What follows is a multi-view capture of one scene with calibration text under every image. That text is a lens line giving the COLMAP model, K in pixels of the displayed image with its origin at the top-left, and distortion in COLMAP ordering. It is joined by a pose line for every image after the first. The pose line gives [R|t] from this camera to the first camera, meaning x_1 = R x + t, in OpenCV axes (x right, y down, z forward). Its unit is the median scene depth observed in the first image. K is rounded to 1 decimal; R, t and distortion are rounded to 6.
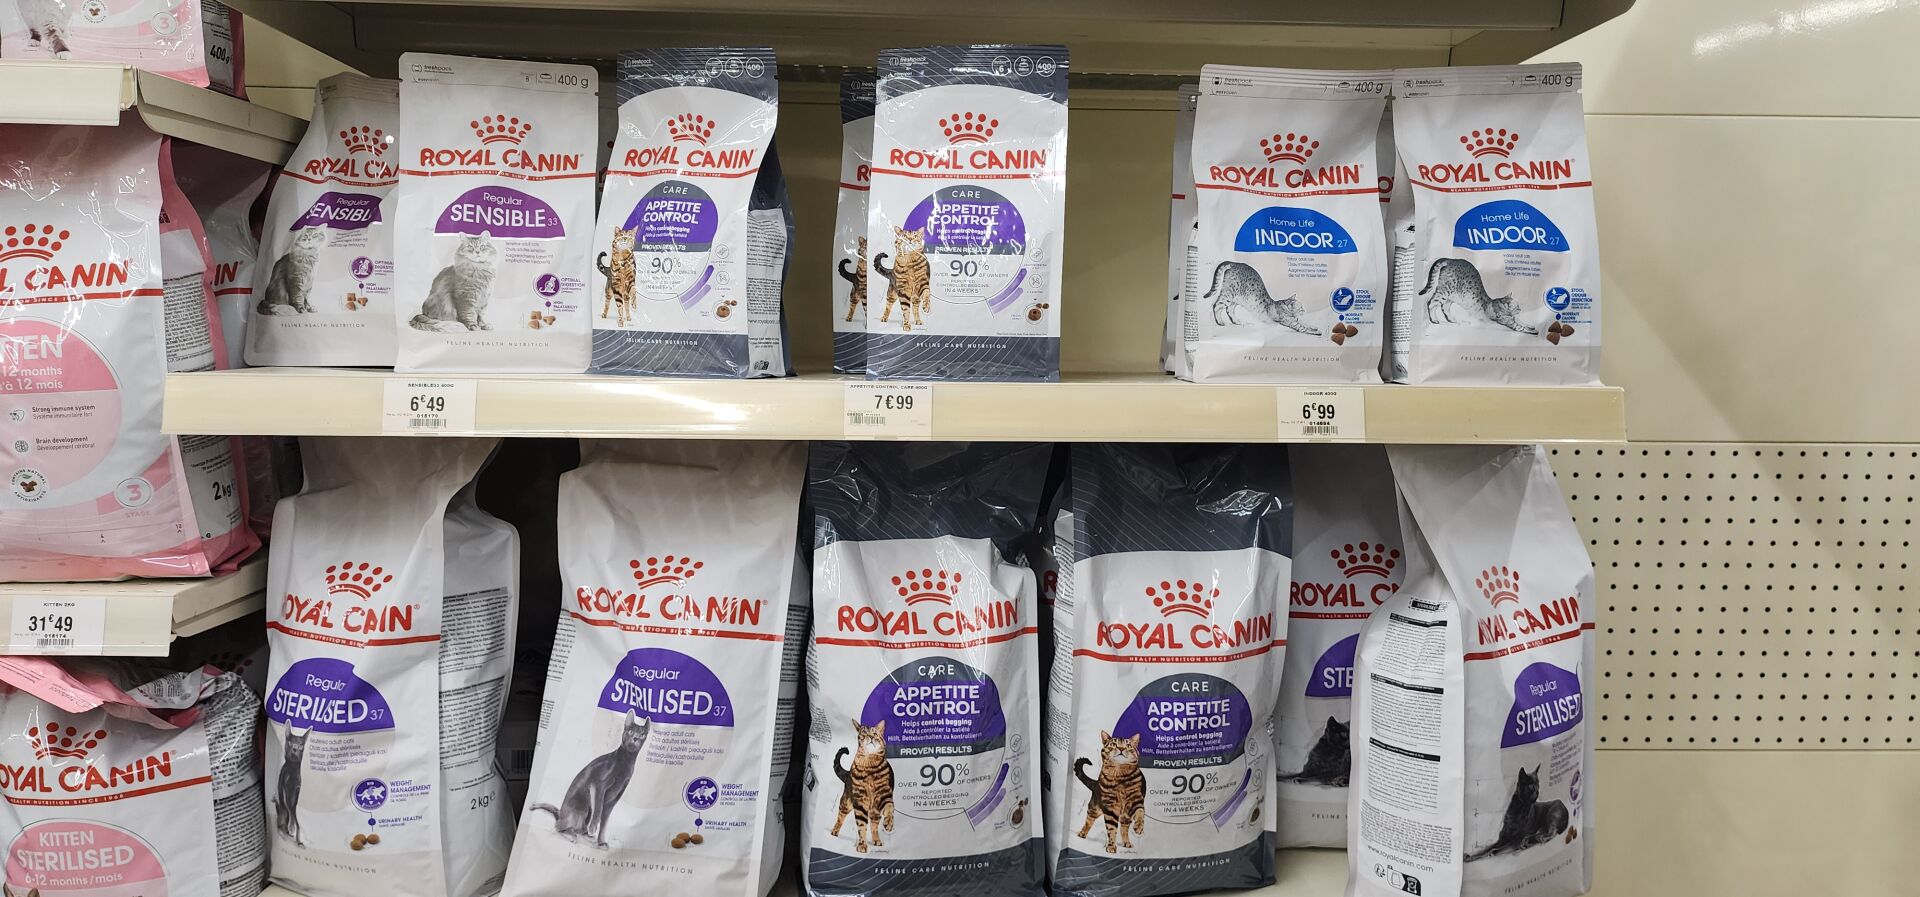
lens RADIAL K [[1314.2, 0, 977.9], [0, 1314.2, 445.8], [0, 0, 1]] dist [0.070479, -0.063362]
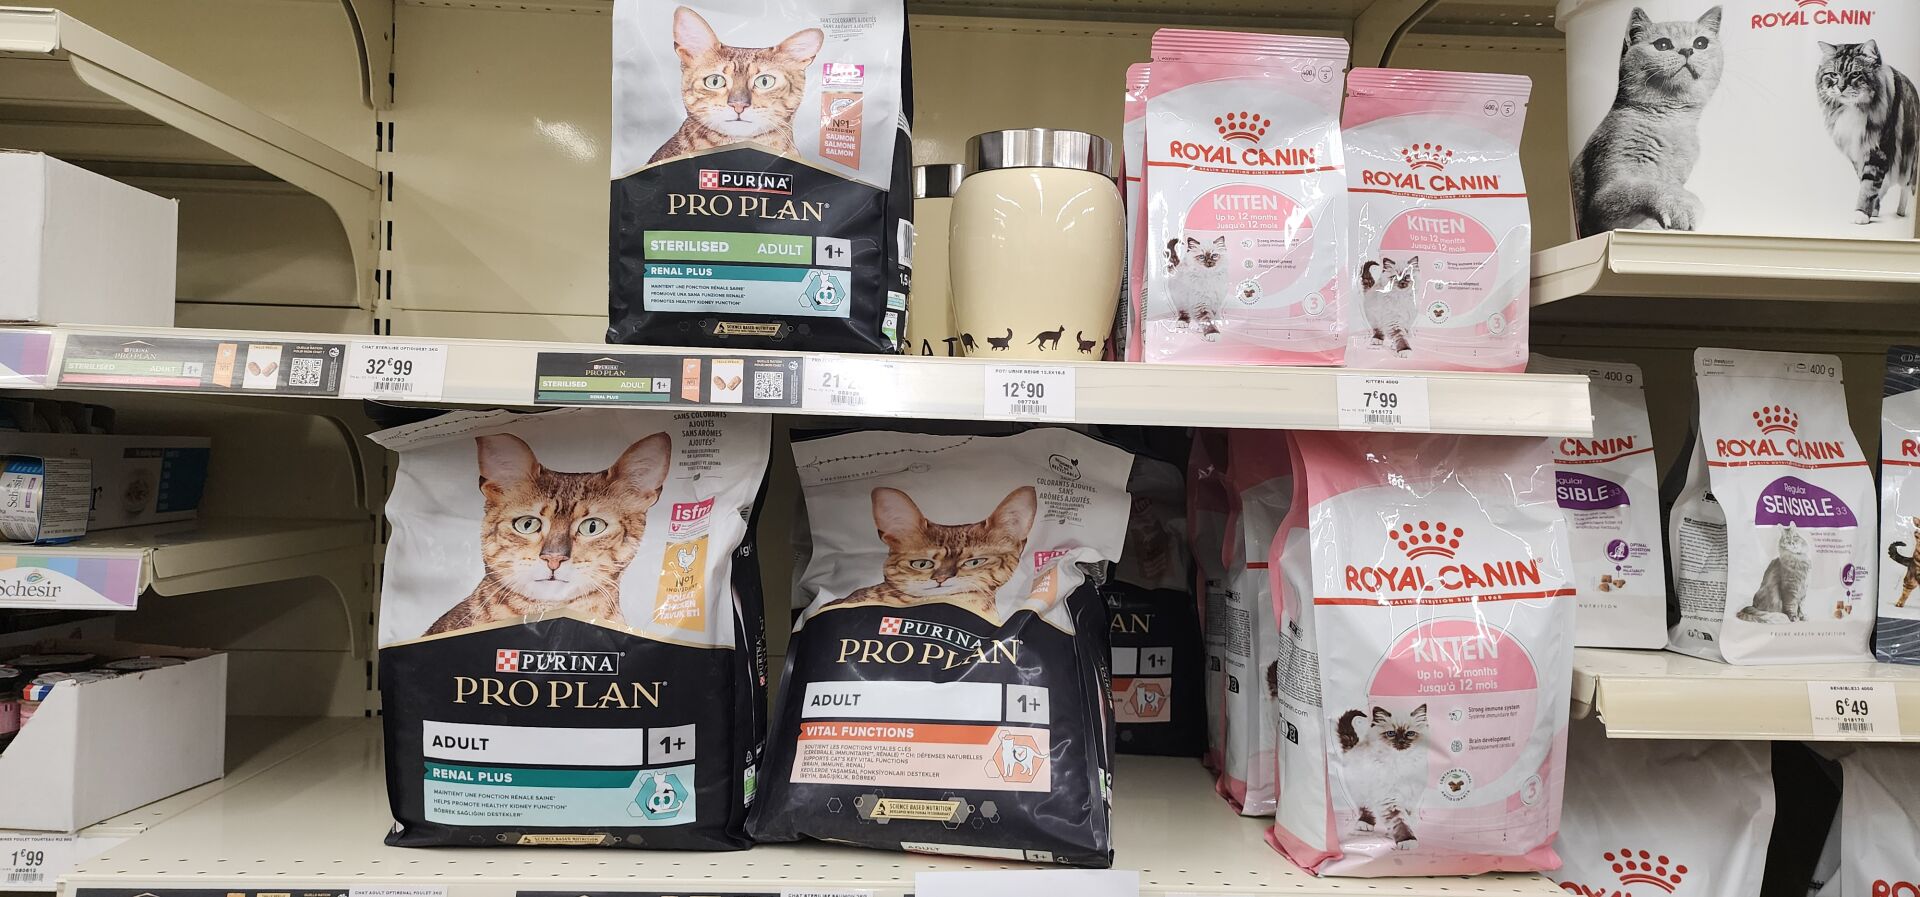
lens RADIAL K [[1314.2, 0, 949.1], [0, 1314.2, 448.2], [0, 0, 1]] dist [0.070479, -0.063362]
pose [[0.999732, 0.009549, 0.021068, -1.042065], [-0.007677, 0.996160, -0.087212, -0.124097], [-0.021820, 0.087027, 0.995967, -0.010172]]
